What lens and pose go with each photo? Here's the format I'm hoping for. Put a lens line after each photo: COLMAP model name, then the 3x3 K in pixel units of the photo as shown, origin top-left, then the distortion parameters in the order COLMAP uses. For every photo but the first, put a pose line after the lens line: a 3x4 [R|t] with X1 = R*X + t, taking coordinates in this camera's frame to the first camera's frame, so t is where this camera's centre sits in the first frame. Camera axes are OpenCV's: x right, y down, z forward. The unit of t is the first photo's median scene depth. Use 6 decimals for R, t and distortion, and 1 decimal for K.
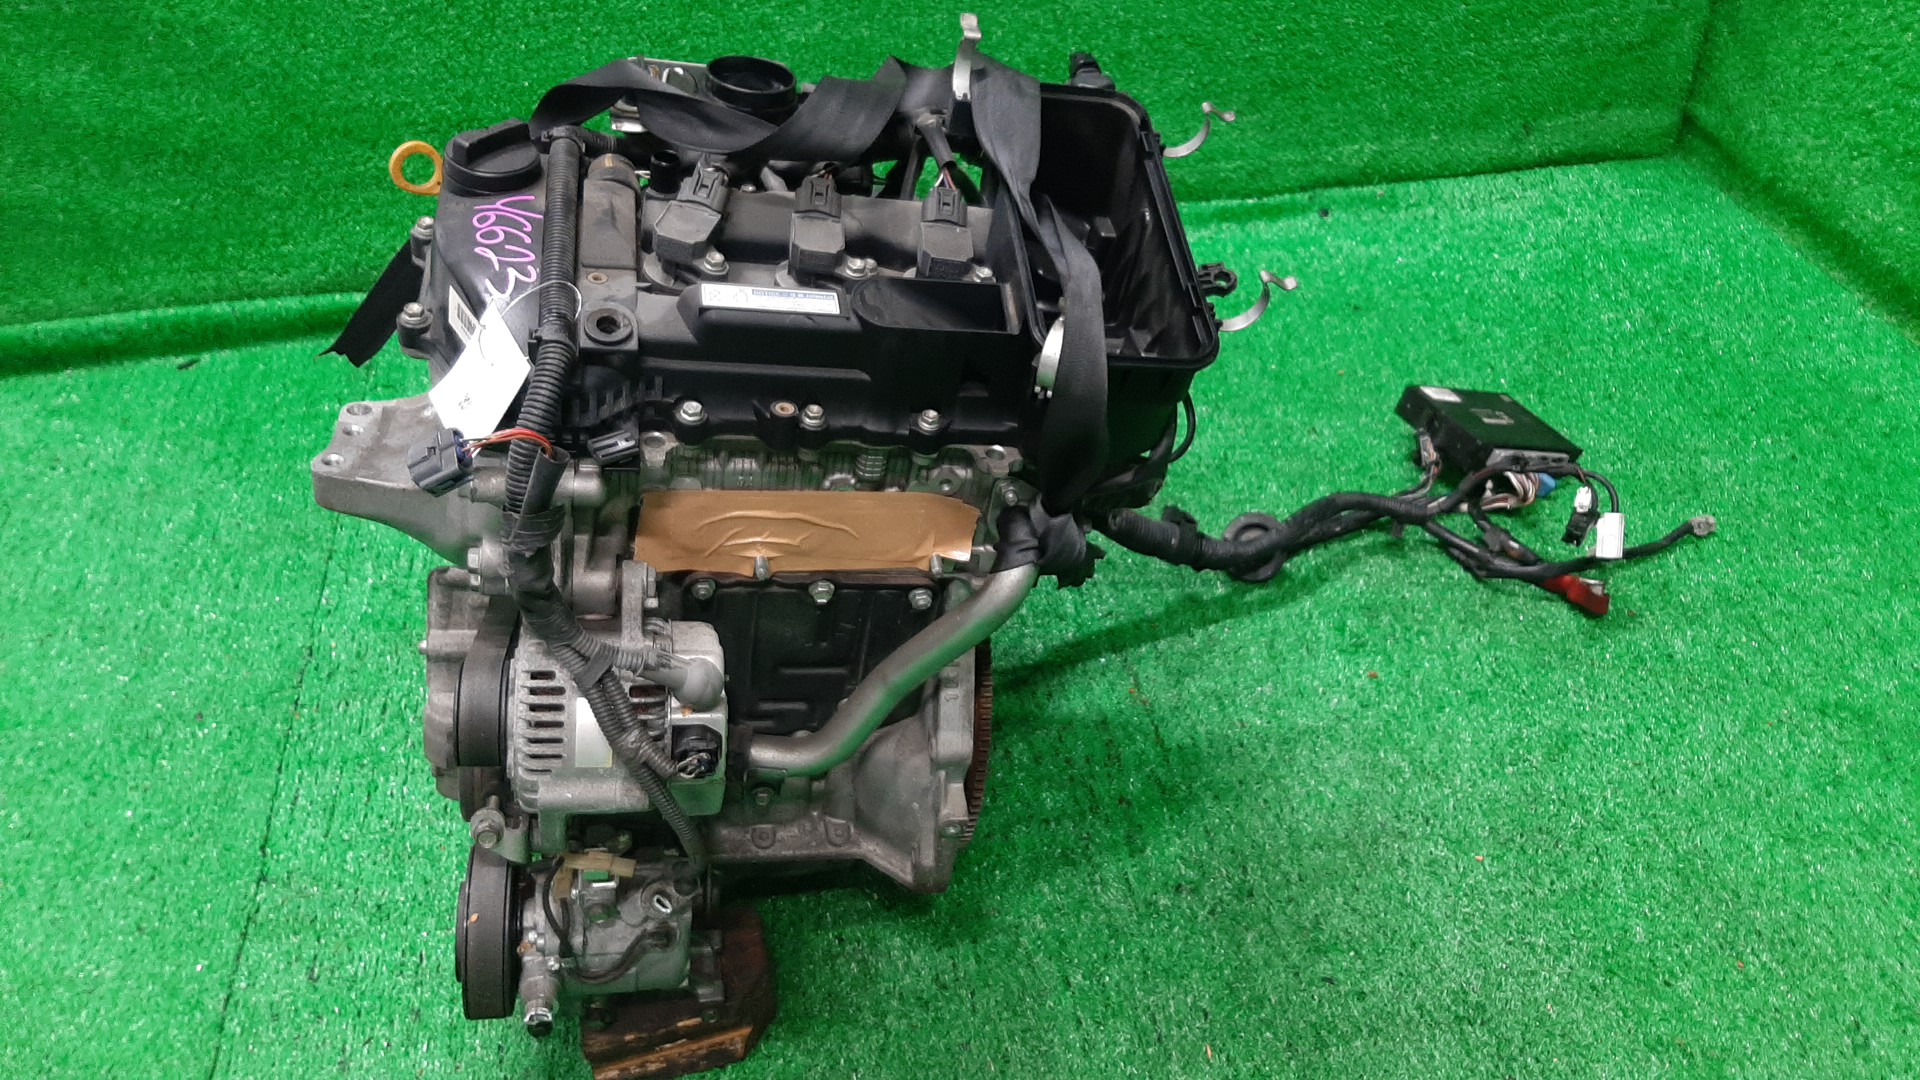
lens RADIAL K [[1459.6, 0, 960.0], [0, 1459.6, 540.0], [0, 0, 1]] dist [0.063873, -0.134958]
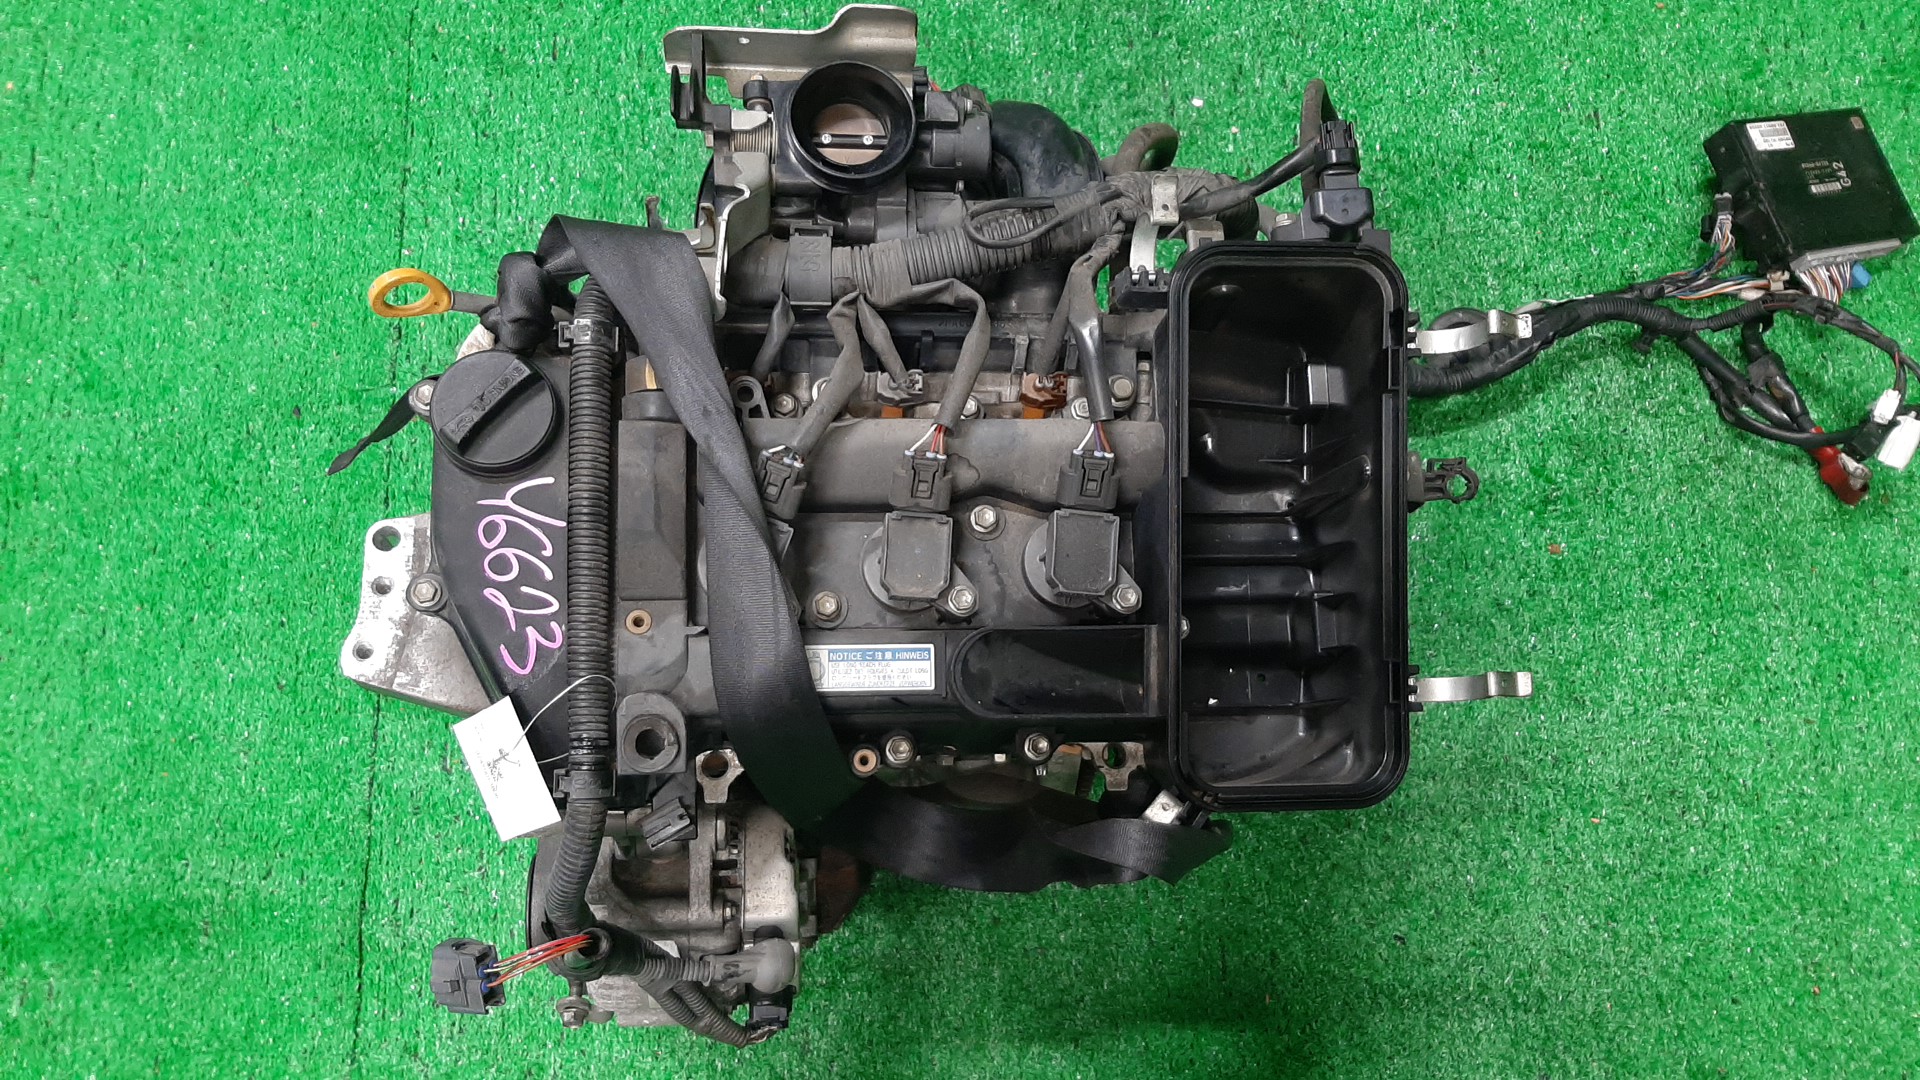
lens RADIAL K [[1459.6, 0, 960.0], [0, 1459.6, 540.0], [0, 0, 1]] dist [0.063873, -0.134958]
pose [[0.990252, 0.121551, -0.068017, -0.020030], [-0.057536, 0.801677, 0.594982, -0.569972], [0.126848, -0.585268, 0.800856, 0.333657]]
